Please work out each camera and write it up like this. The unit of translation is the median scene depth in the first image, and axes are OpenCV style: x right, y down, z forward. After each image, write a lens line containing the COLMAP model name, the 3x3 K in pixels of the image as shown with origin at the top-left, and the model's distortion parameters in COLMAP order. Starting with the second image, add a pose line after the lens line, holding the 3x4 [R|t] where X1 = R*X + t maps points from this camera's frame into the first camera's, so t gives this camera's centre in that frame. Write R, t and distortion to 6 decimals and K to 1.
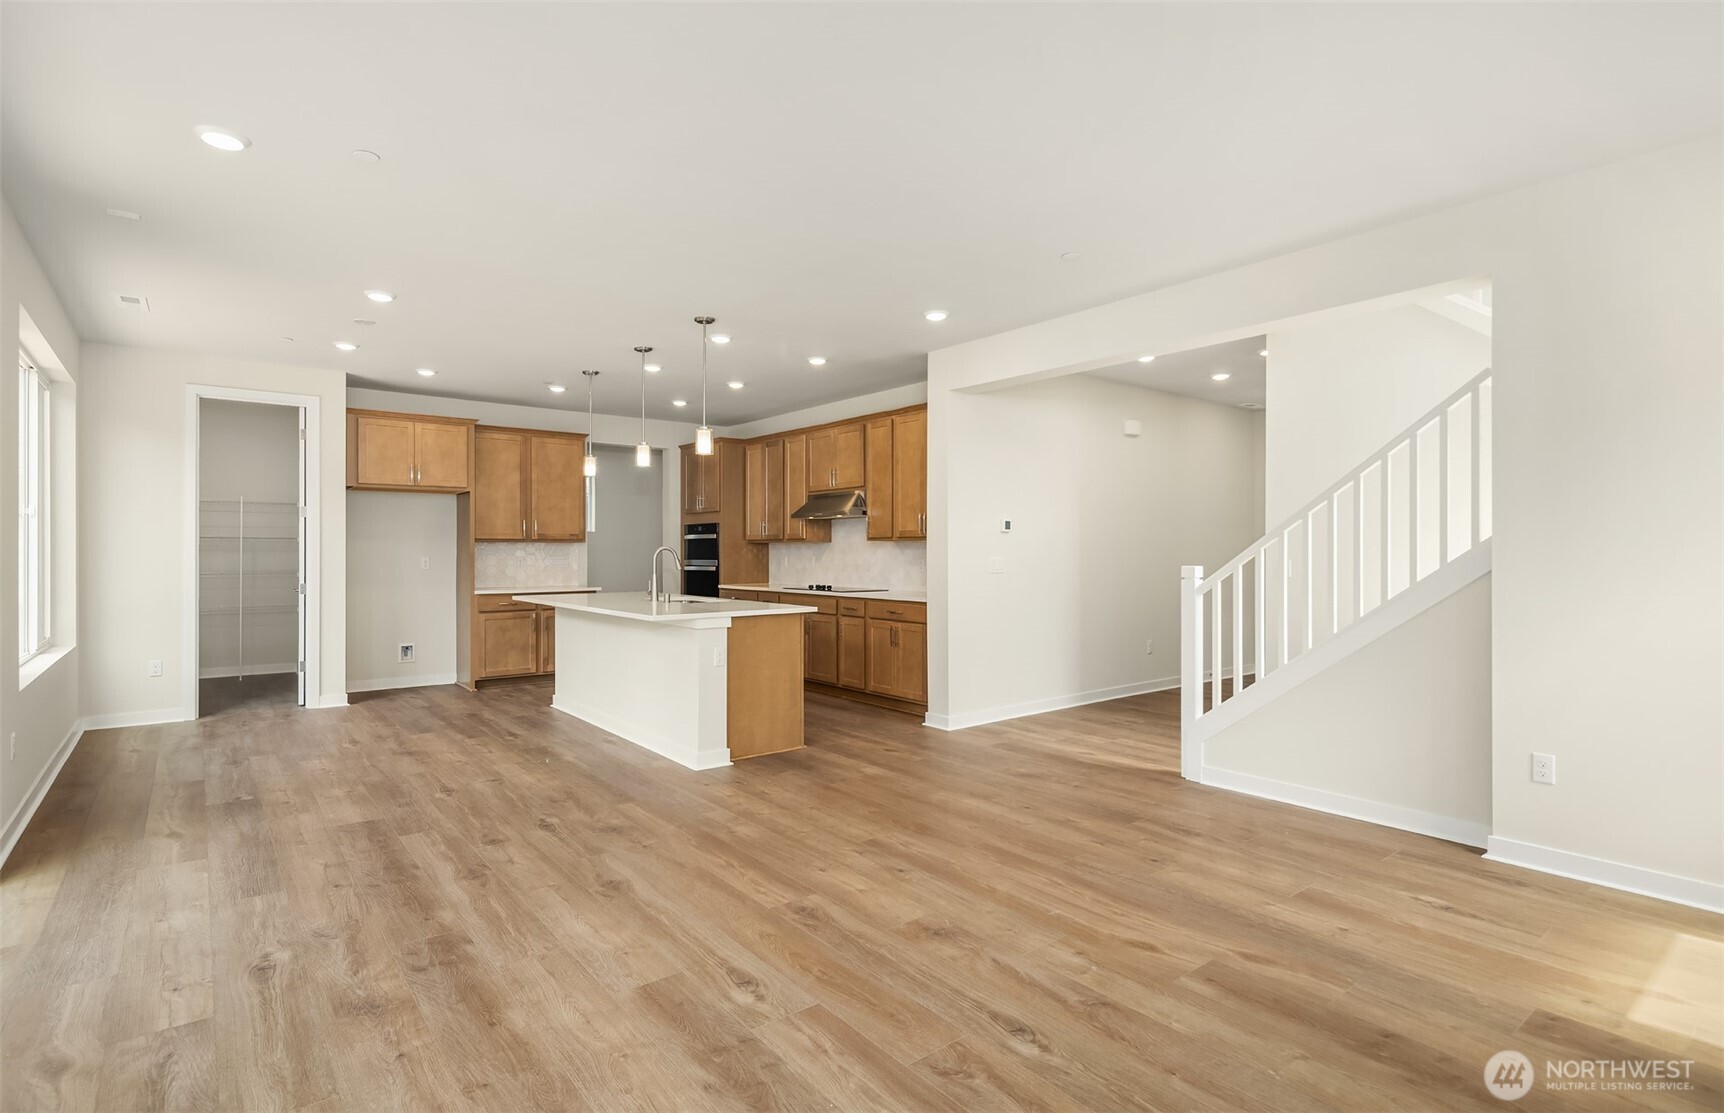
lens RADIAL K [[842.0, 0, 841.7], [0, 842.0, 554.5], [0, 0, 1]] dist [0.000556, -0.000094]
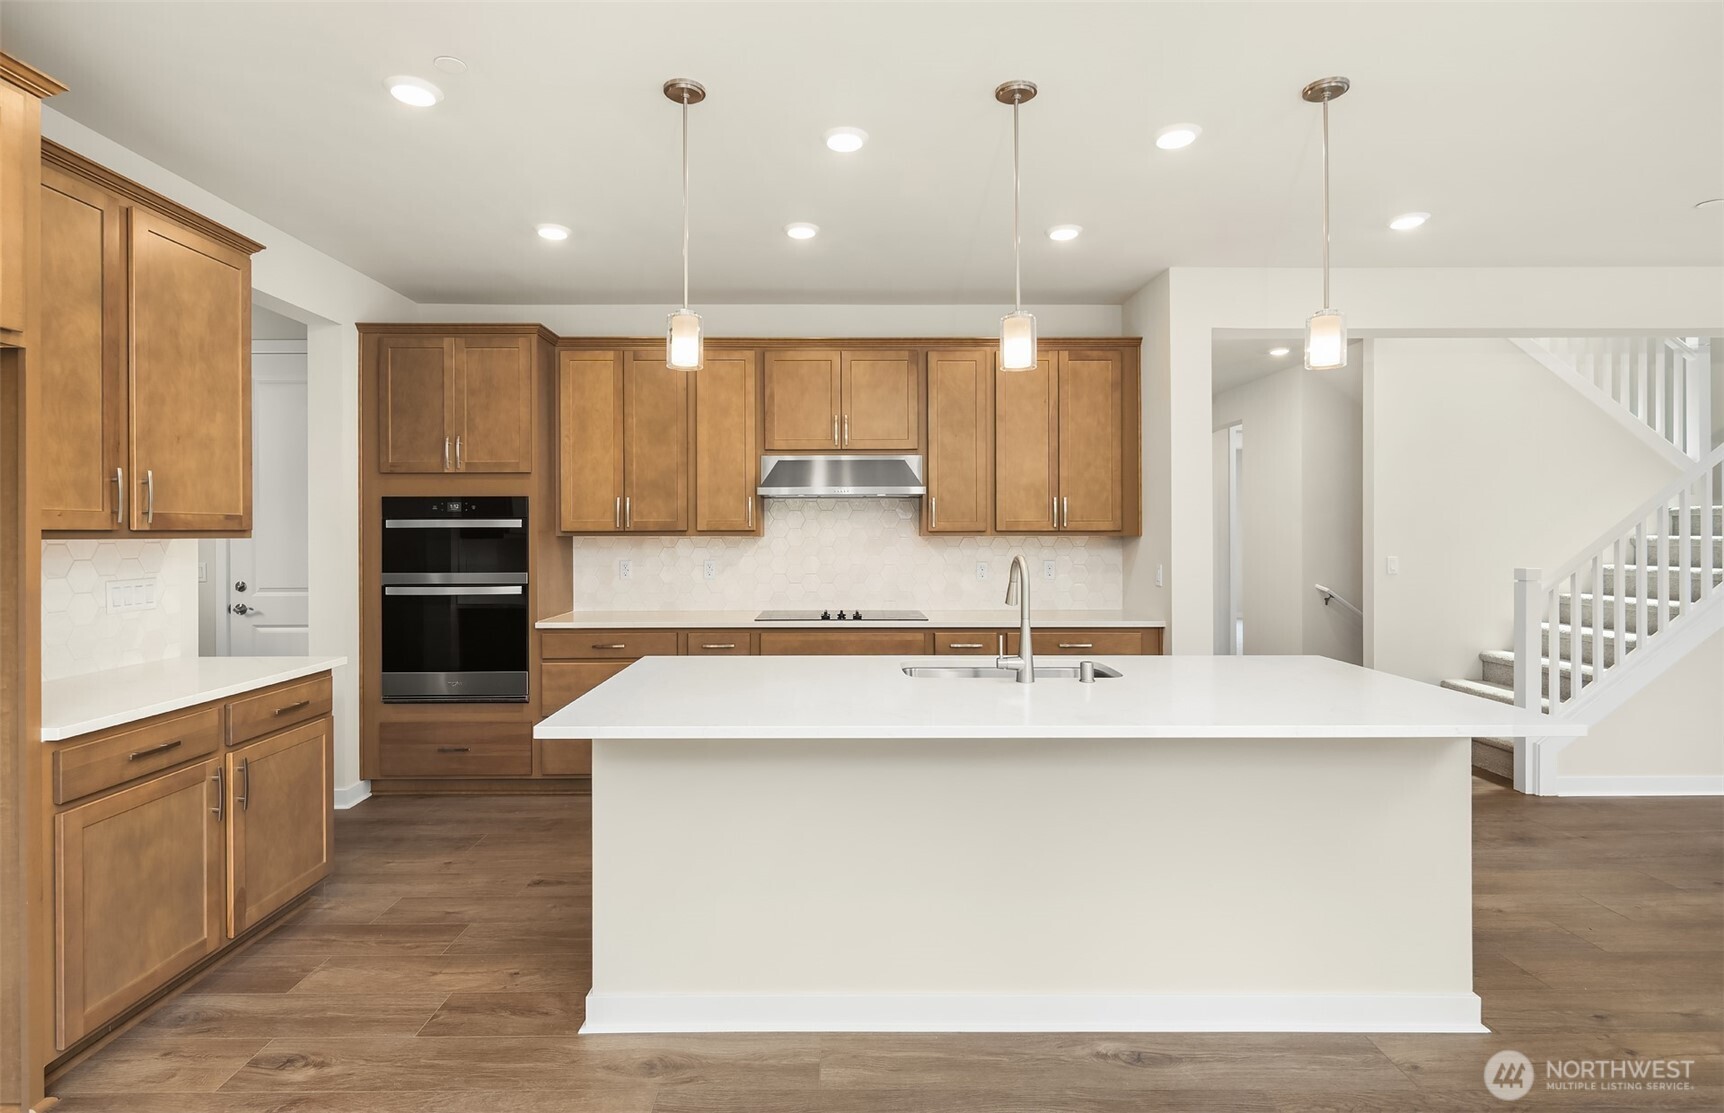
lens RADIAL K [[841.5, 0, 859.3], [0, 841.5, 538.6], [0, 0, 1]] dist [-0.000092, 0.000075]
pose [[0.603646, -0.004826, 0.797238, -0.459725], [0.003856, 0.999988, 0.003134, -0.015133], [-0.797243, 0.001182, 0.603657, 0.597254]]
